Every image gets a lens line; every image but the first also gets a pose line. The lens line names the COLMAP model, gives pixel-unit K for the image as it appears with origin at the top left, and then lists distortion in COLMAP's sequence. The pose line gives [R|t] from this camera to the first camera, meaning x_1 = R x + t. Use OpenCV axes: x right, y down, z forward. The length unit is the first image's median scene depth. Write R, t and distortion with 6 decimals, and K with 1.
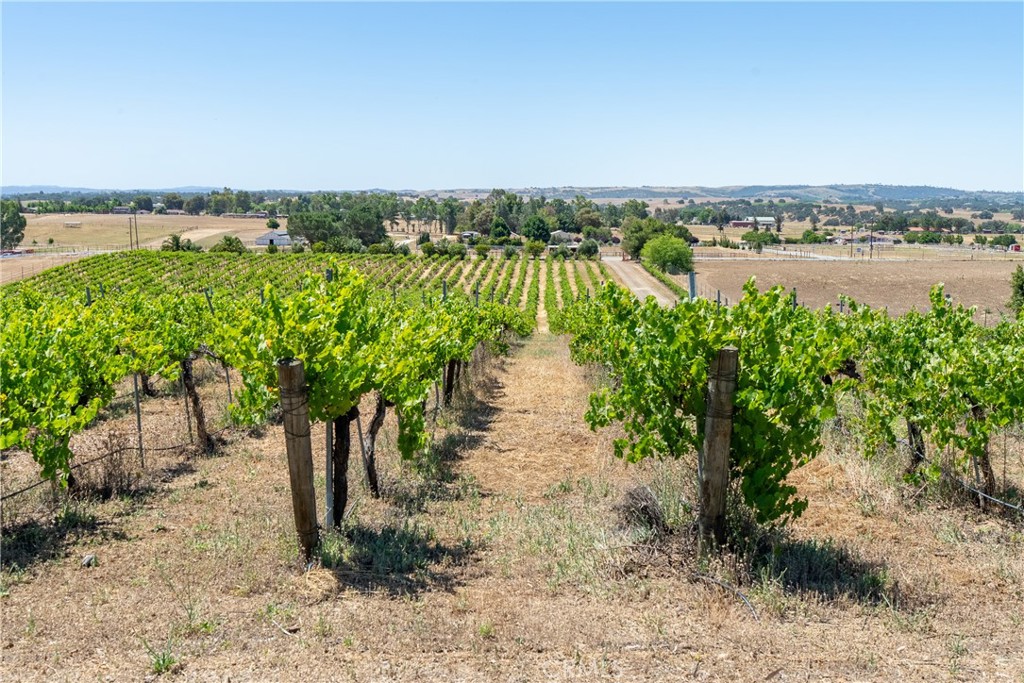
lens RADIAL K [[974.9, 0, 518.5], [0, 974.9, 340.7], [0, 0, 1]] dist [0.017436, 0.000000]
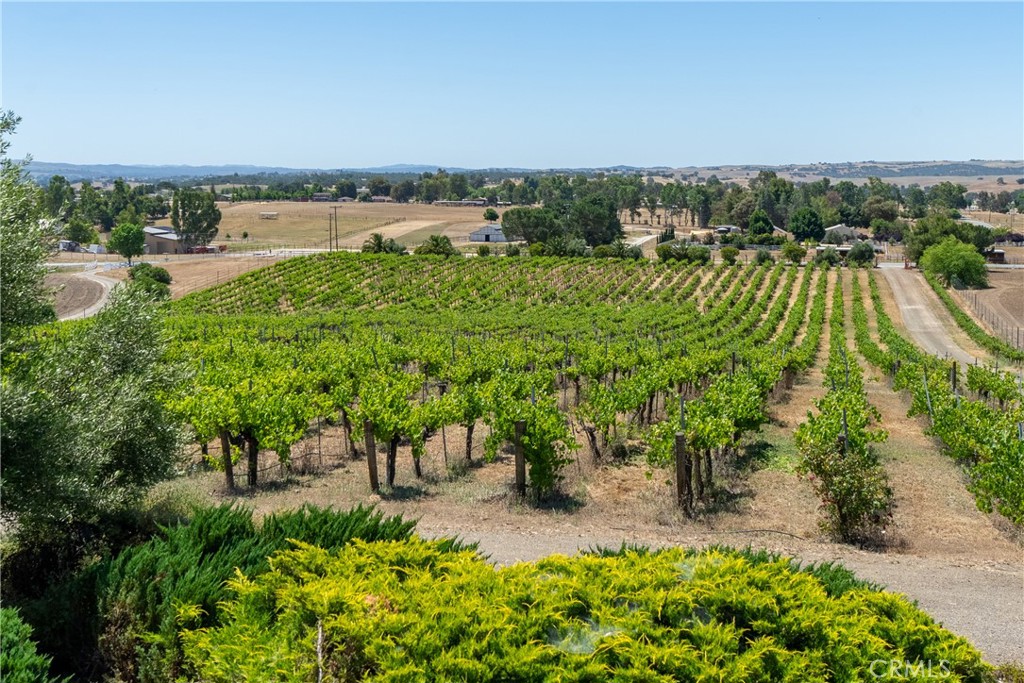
lens RADIAL K [[974.9, 0, 508.4], [0, 974.9, 340.8], [0, 0, 1]] dist [0.017436, 0.000000]
pose [[0.981767, 0.019405, -0.189097, -0.067867], [-0.025995, 0.999136, -0.032435, 0.013873], [0.188304, 0.036759, 0.981423, 0.163508]]
